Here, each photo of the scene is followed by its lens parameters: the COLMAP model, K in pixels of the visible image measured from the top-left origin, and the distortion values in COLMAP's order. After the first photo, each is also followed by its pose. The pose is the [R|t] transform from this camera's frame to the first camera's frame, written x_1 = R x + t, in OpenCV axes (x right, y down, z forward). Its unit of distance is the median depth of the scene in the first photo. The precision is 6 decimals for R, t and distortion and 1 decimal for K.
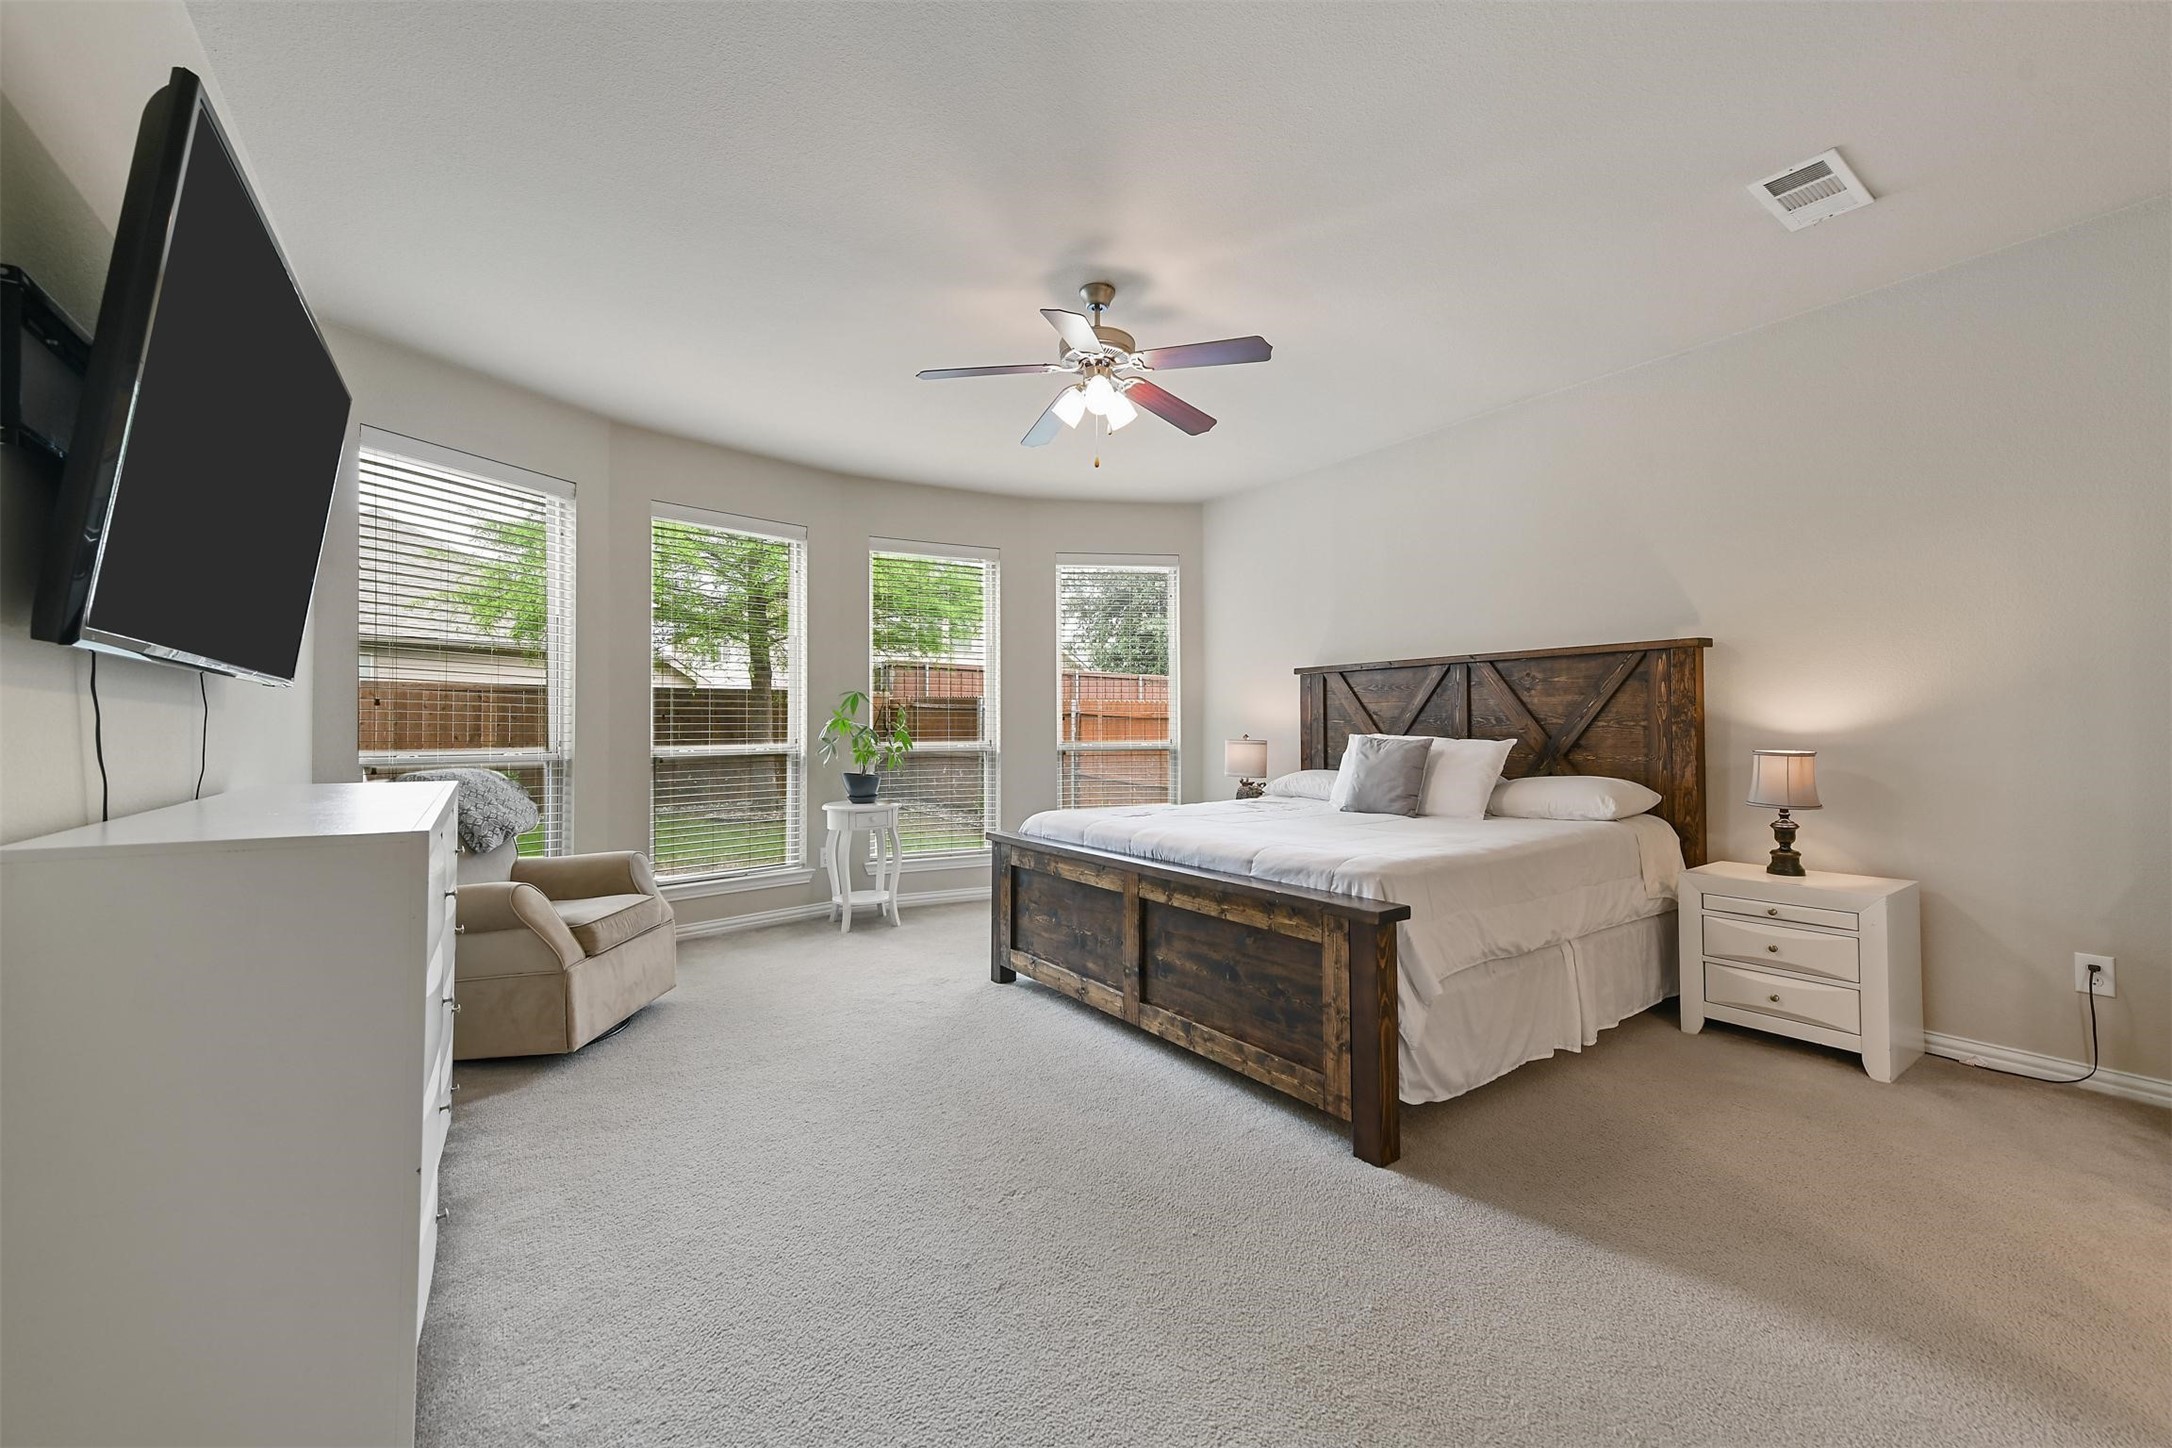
lens RADIAL K [[850.7, 0, 1089.4], [0, 850.7, 728.3], [0, 0, 1]] dist [0.015283, 0.000360]
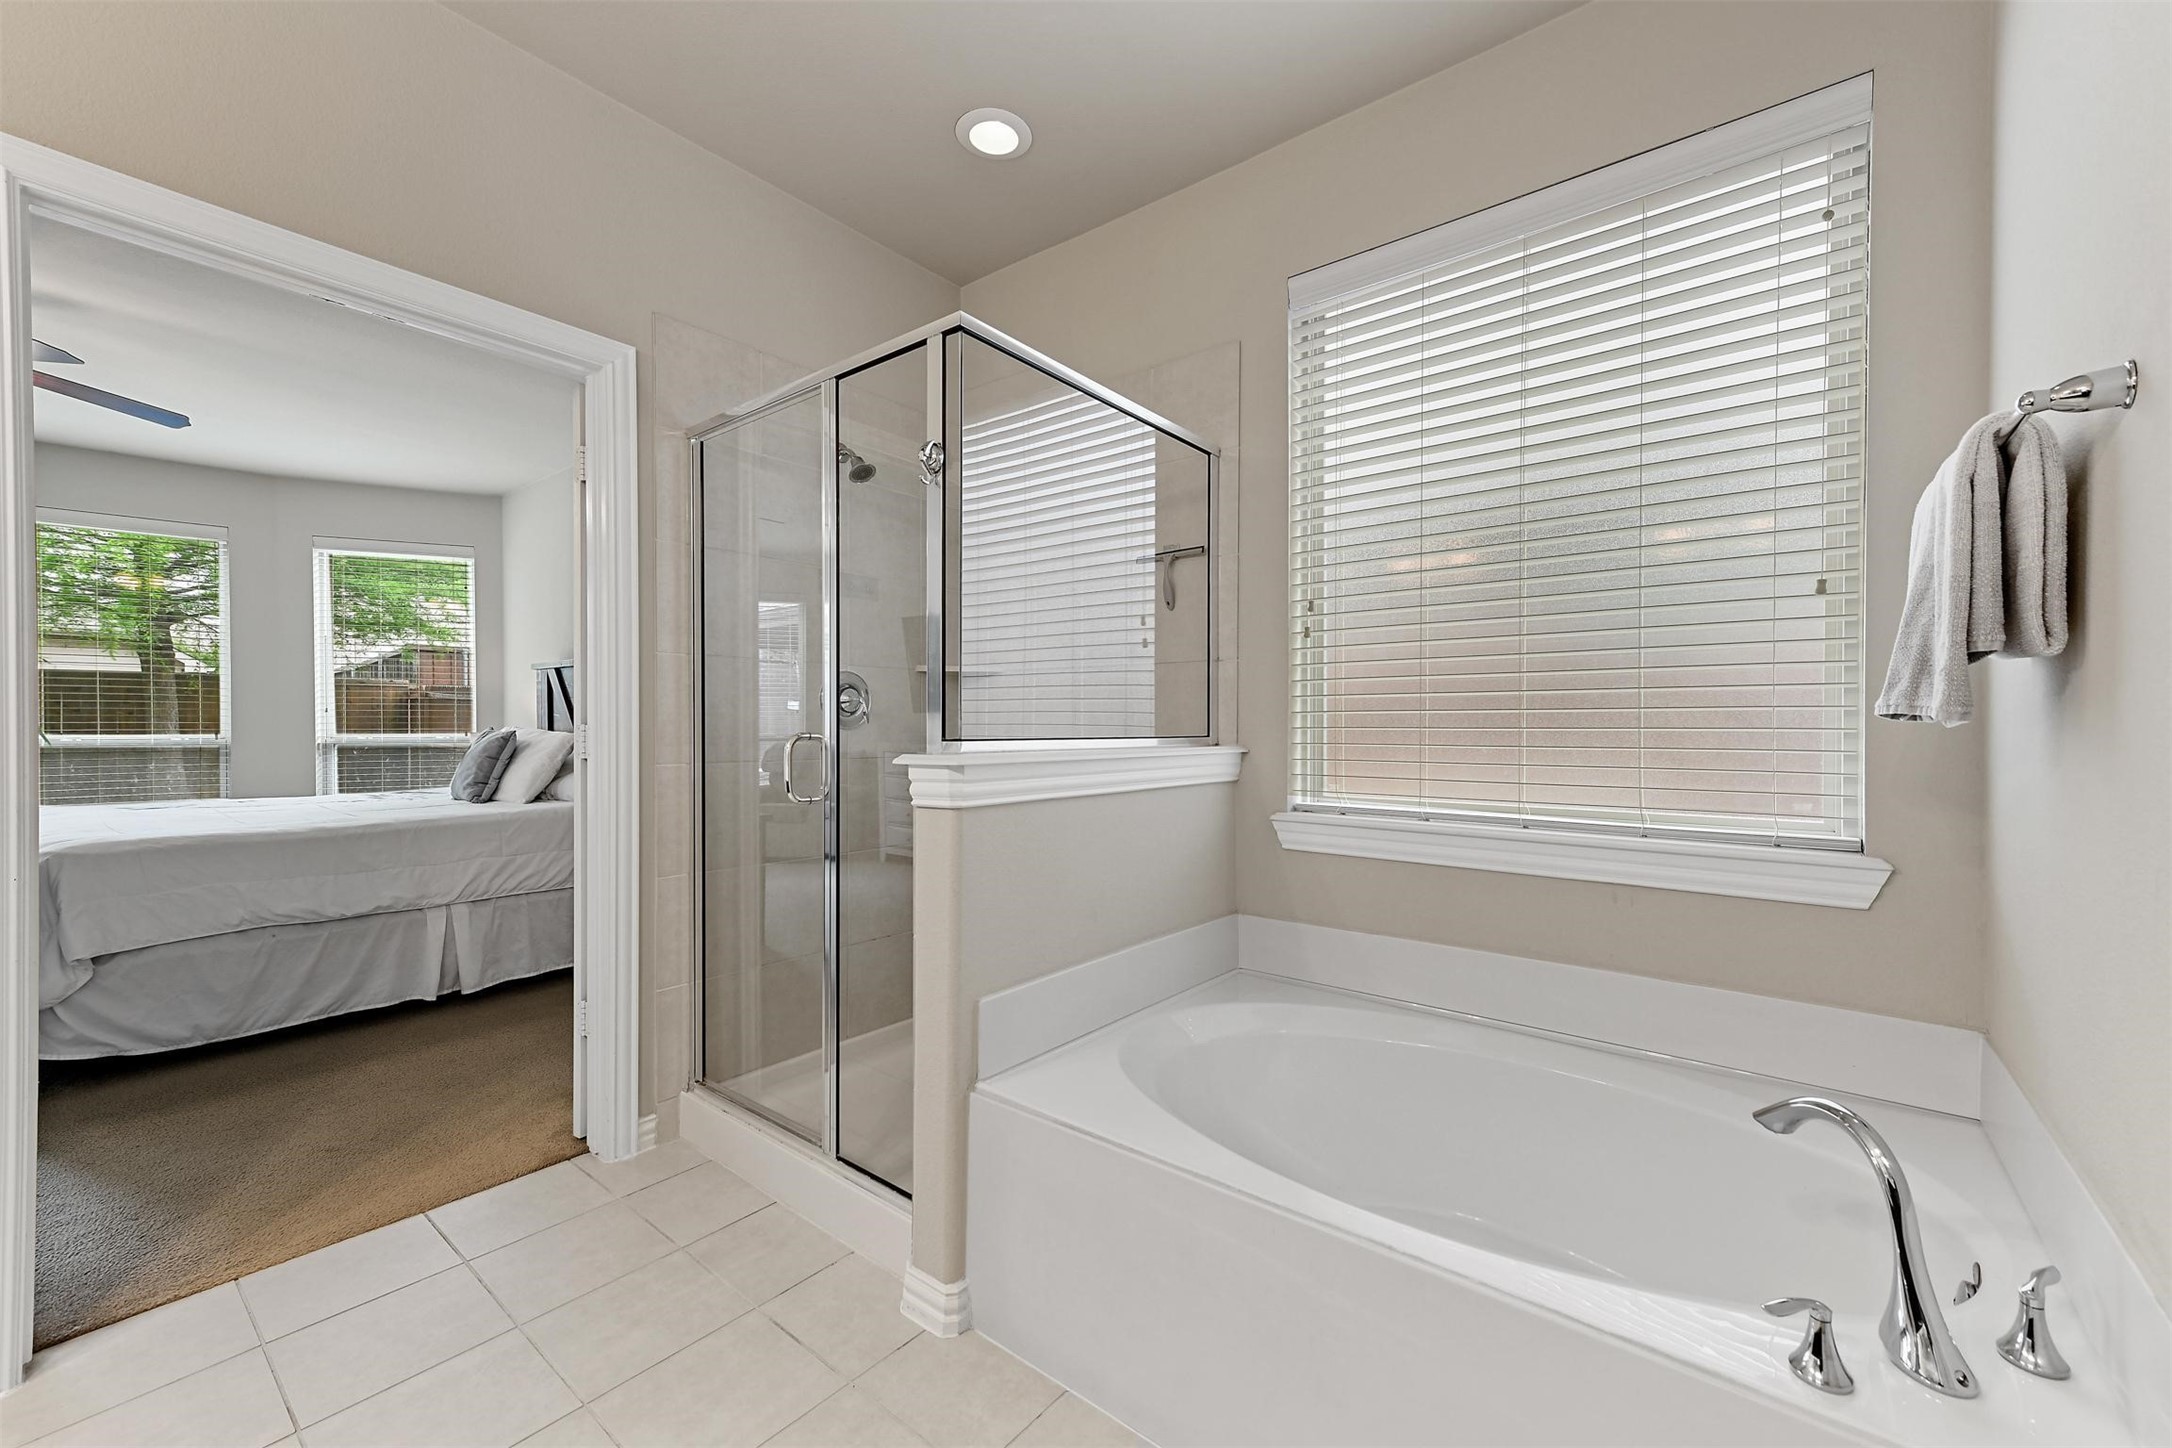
lens RADIAL K [[850.7, 0, 1089.4], [0, 850.7, 728.3], [0, 0, 1]] dist [0.015283, 0.000360]
pose [[0.960261, 0.001379, 0.279101, 0.871350], [-0.003892, 0.999957, 0.008449, -0.004252], [-0.279077, -0.009199, 0.960225, -0.289326]]
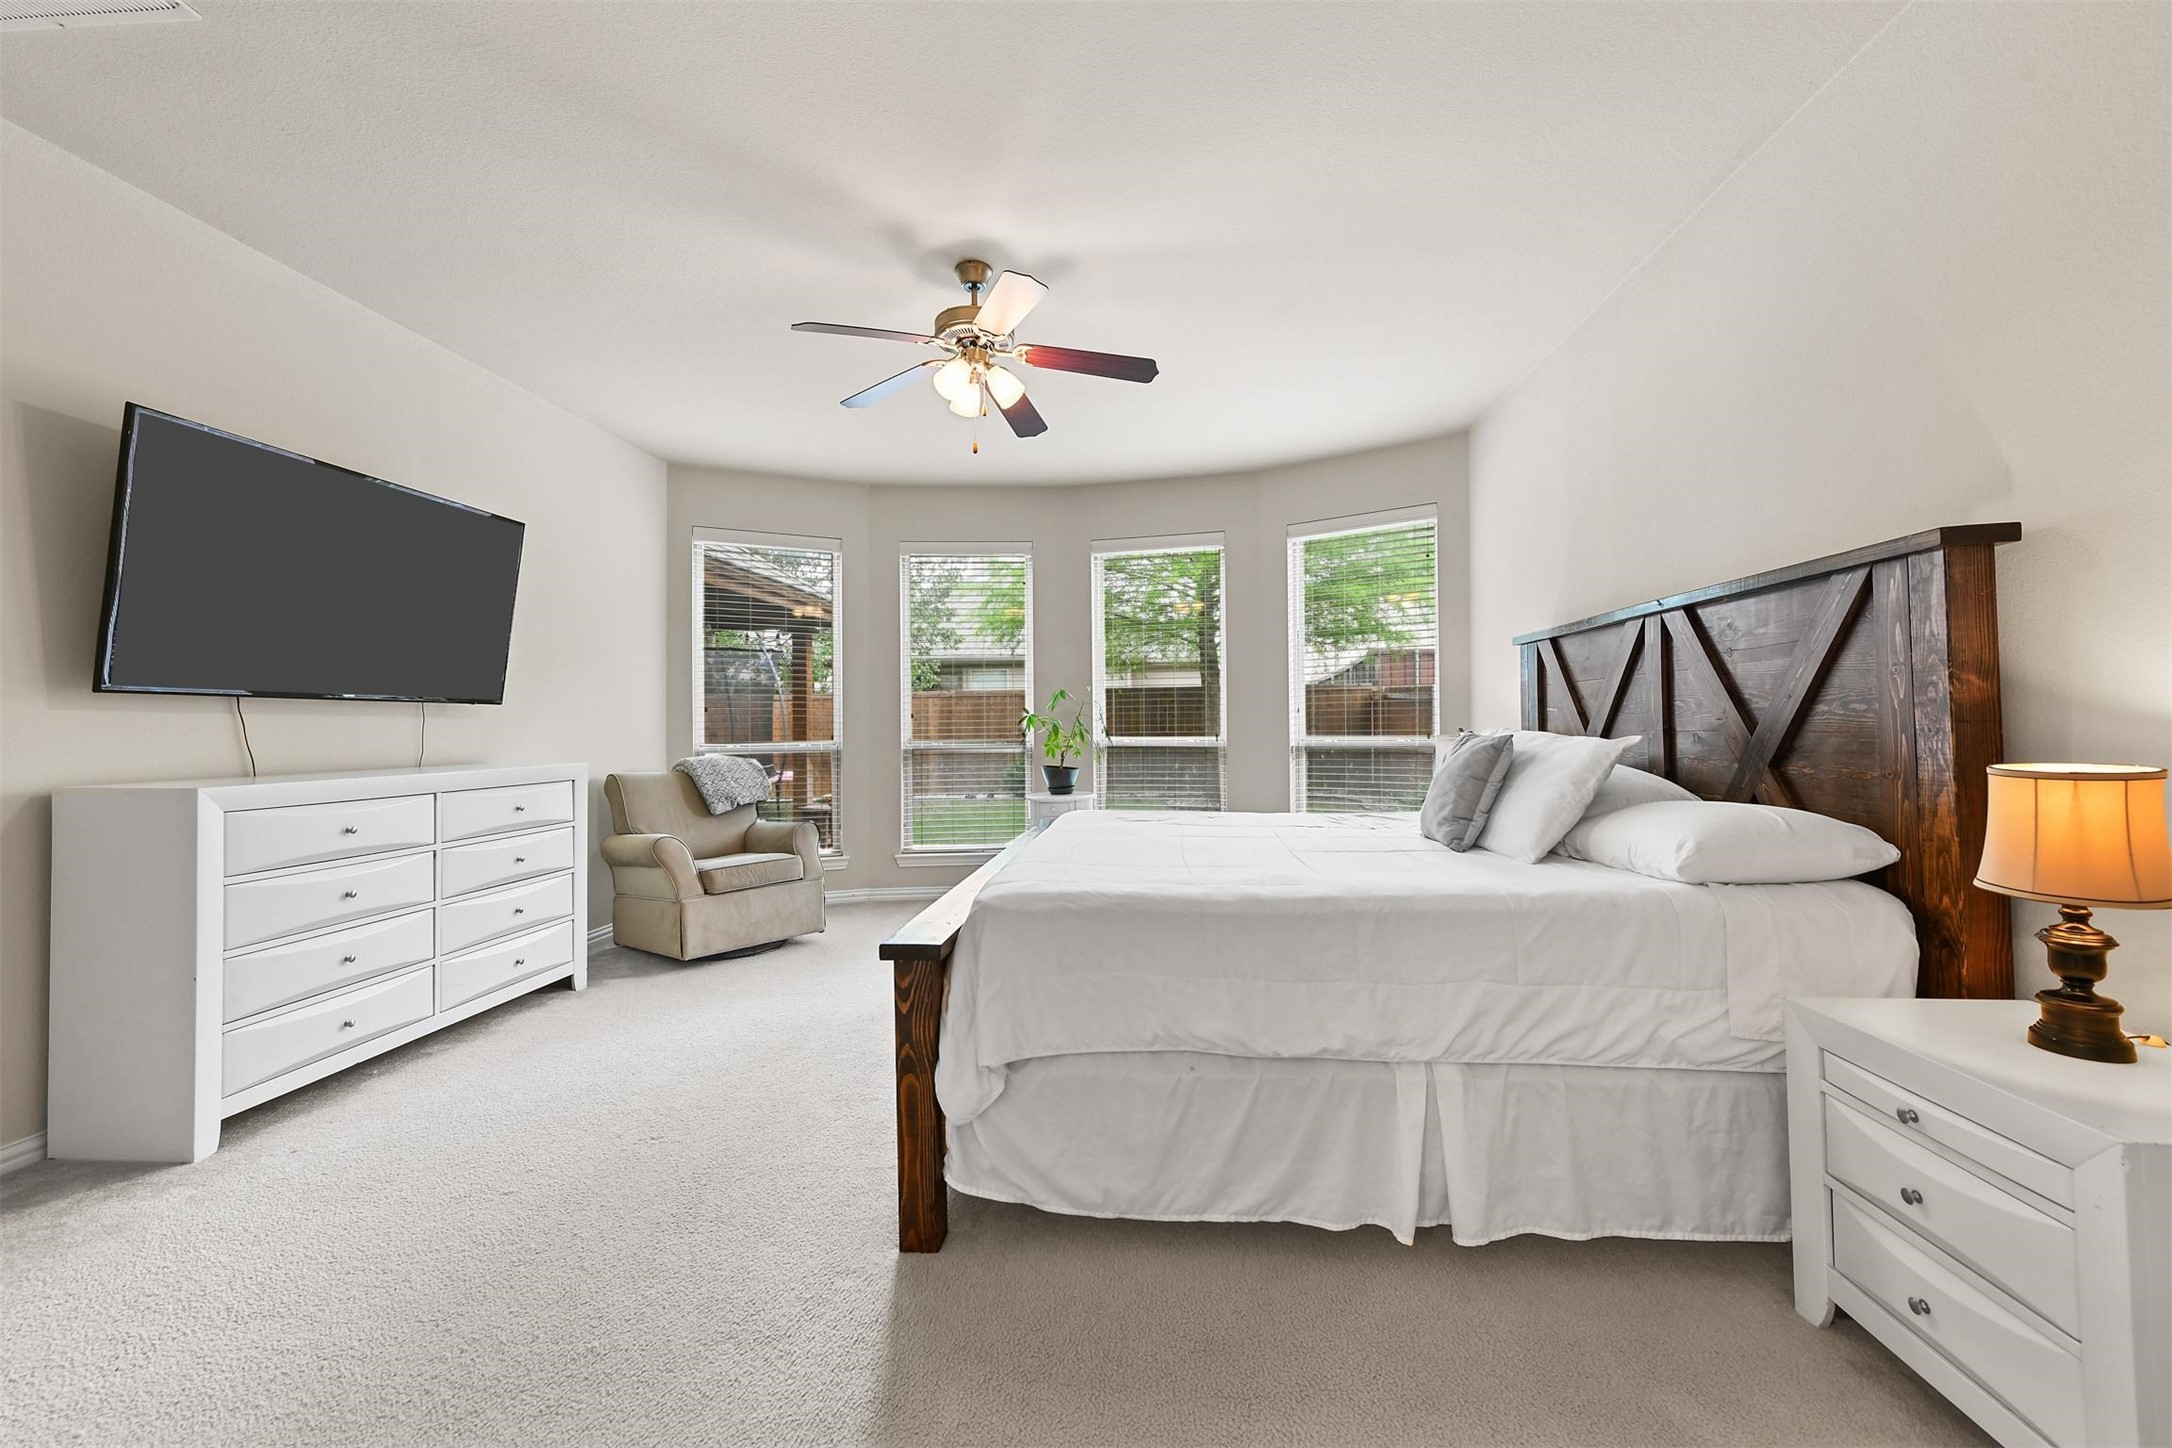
lens RADIAL K [[850.7, 0, 1089.4], [0, 850.7, 728.3], [0, 0, 1]] dist [0.015283, 0.000360]
pose [[0.759356, -0.003373, -0.650666, 0.634059], [0.009491, 0.999938, 0.005892, -0.000400], [0.650606, -0.010650, 0.759341, 0.303134]]
